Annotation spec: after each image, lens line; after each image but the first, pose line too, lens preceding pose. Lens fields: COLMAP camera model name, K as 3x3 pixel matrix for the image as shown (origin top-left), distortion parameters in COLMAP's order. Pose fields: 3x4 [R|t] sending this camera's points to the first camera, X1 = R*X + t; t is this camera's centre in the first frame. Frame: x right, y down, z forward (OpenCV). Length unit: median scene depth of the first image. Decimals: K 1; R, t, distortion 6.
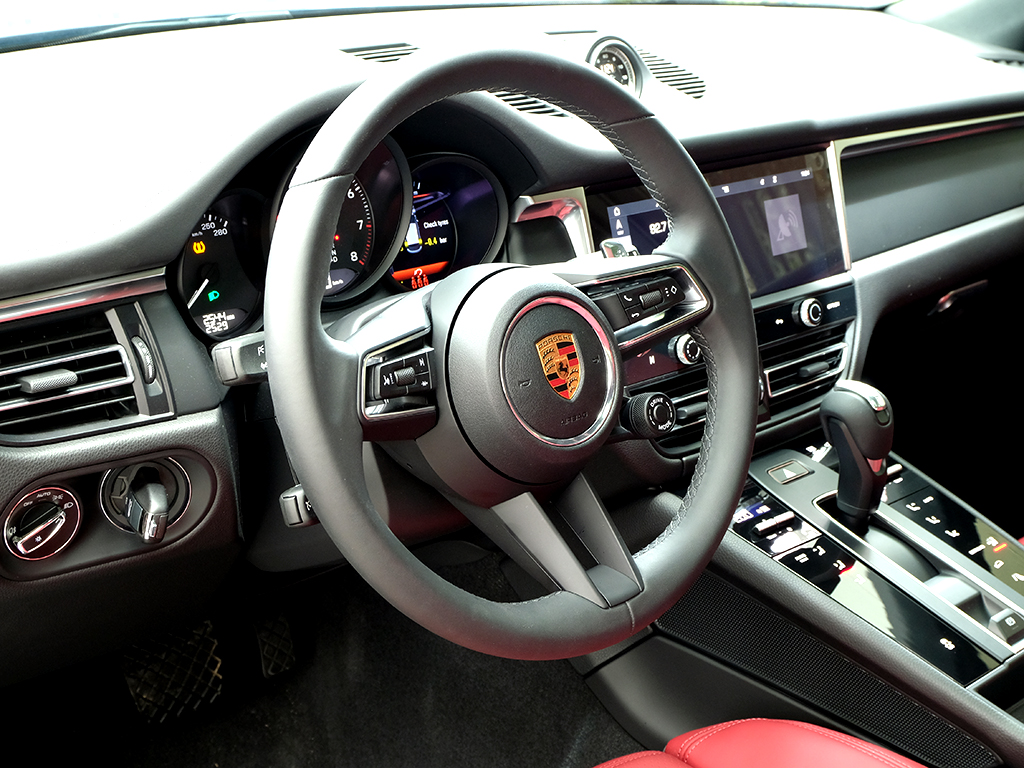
lens RADIAL K [[1536.9, 0, 561.1], [0, 1536.9, 385.6], [0, 0, 1]] dist [-0.059630, 0.000000]
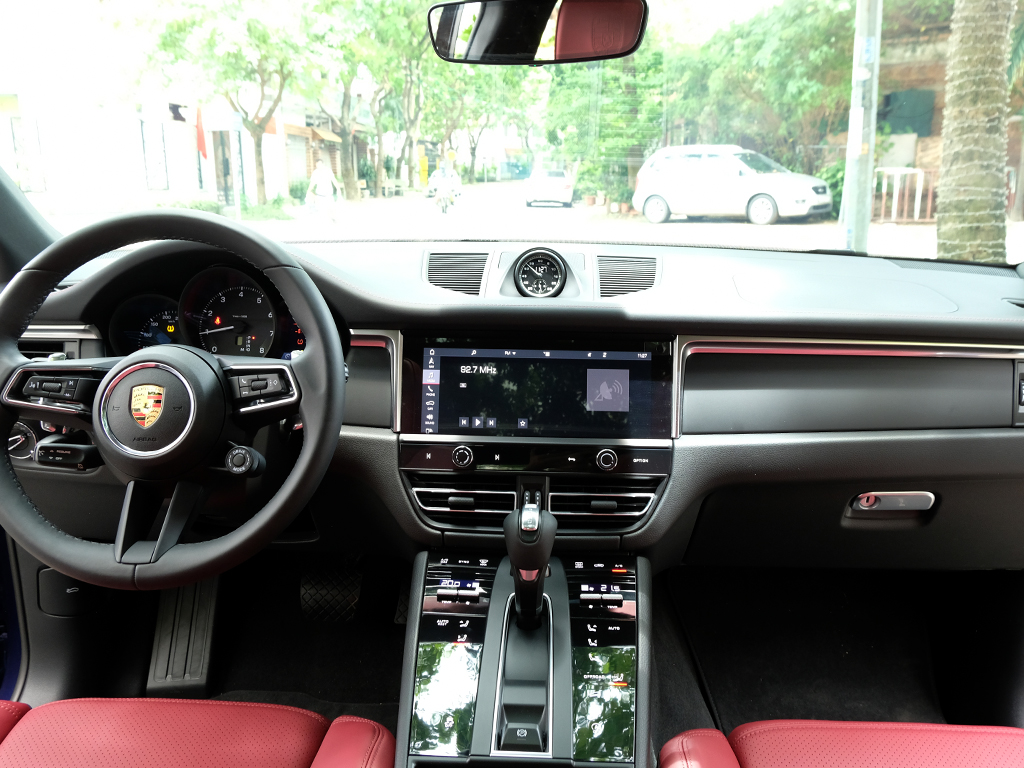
lens RADIAL K [[854.3, 0, 503.1], [0, 854.3, 396.4], [0, 0, 1]] dist [-0.009176, -0.001088]
pose [[0.684794, 0.143704, -0.714427, 0.660790], [-0.237935, 0.970727, -0.032810, -0.060550], [0.688798, 0.192455, 0.698940, 0.477370]]
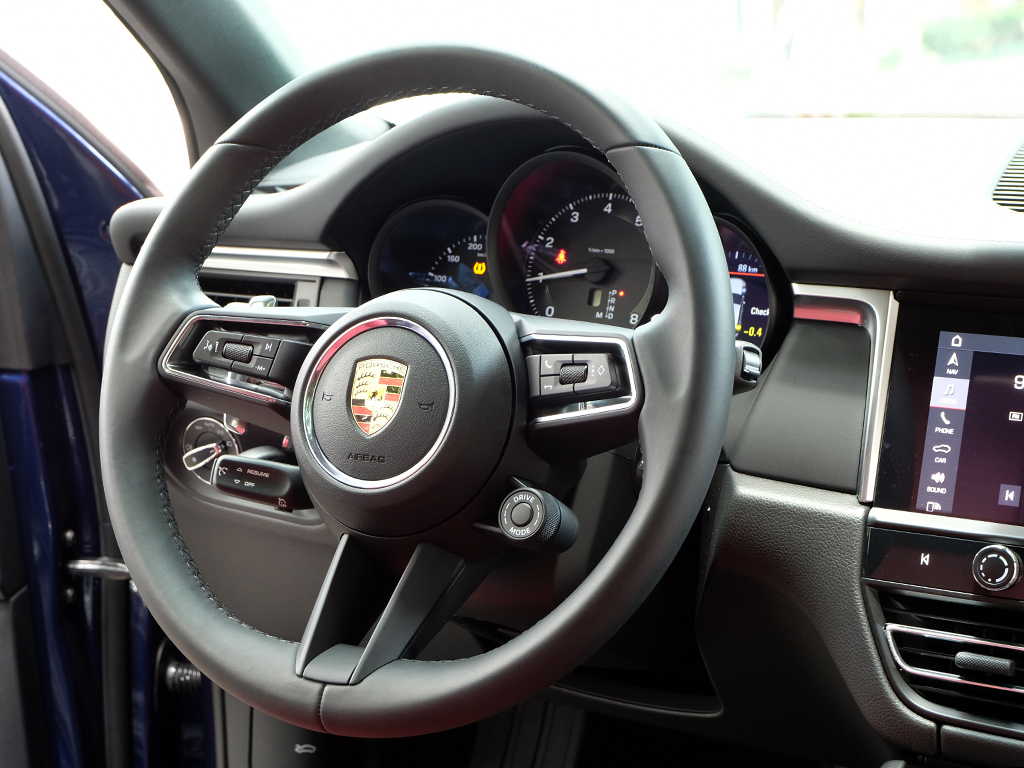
lens RADIAL K [[1843.7, 0, 532.7], [0, 1843.7, 399.1], [0, 0, 1]] dist [-0.058563, 0.000000]
pose [[0.306659, 0.154506, -0.939195, 0.745400], [-0.320386, 0.945913, 0.051001, -0.068589], [0.896277, 0.285265, 0.339575, 0.547876]]
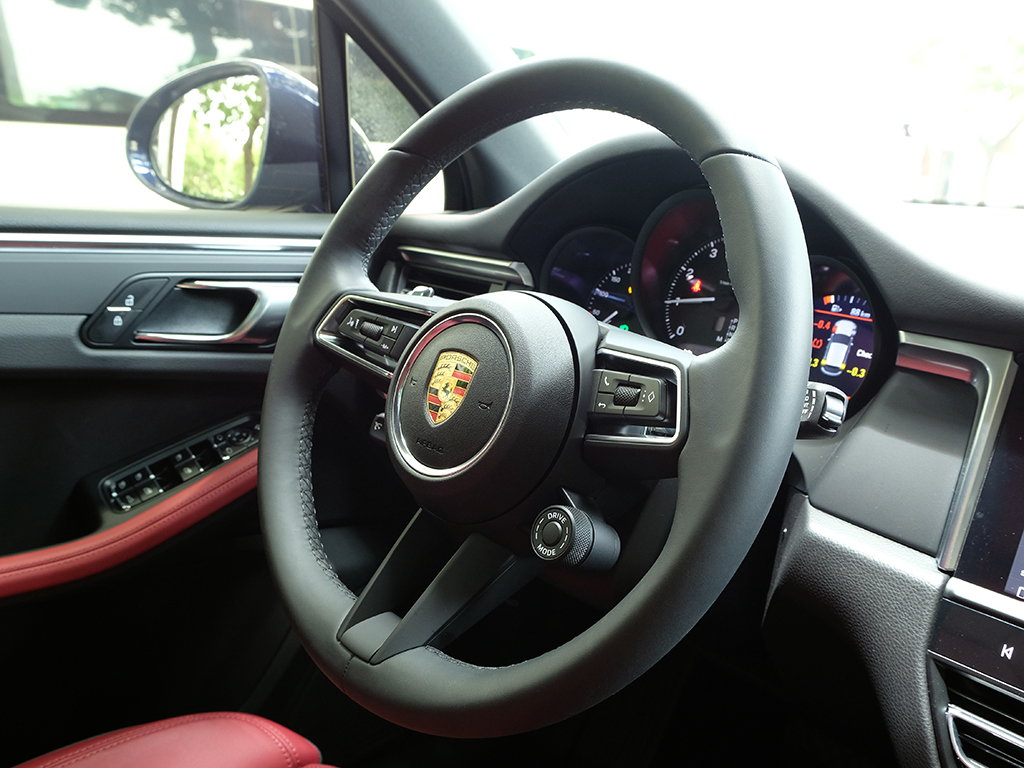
lens RADIAL K [[854.3, 0, 518.5], [0, 854.3, 383.8], [0, 0, 1]] dist [-0.009176, -0.001088]
pose [[-0.004174, 0.201990, -0.979379, 0.364037], [-0.414302, 0.891028, 0.185534, -0.092722], [0.910130, 0.406533, 0.079966, 0.748338]]
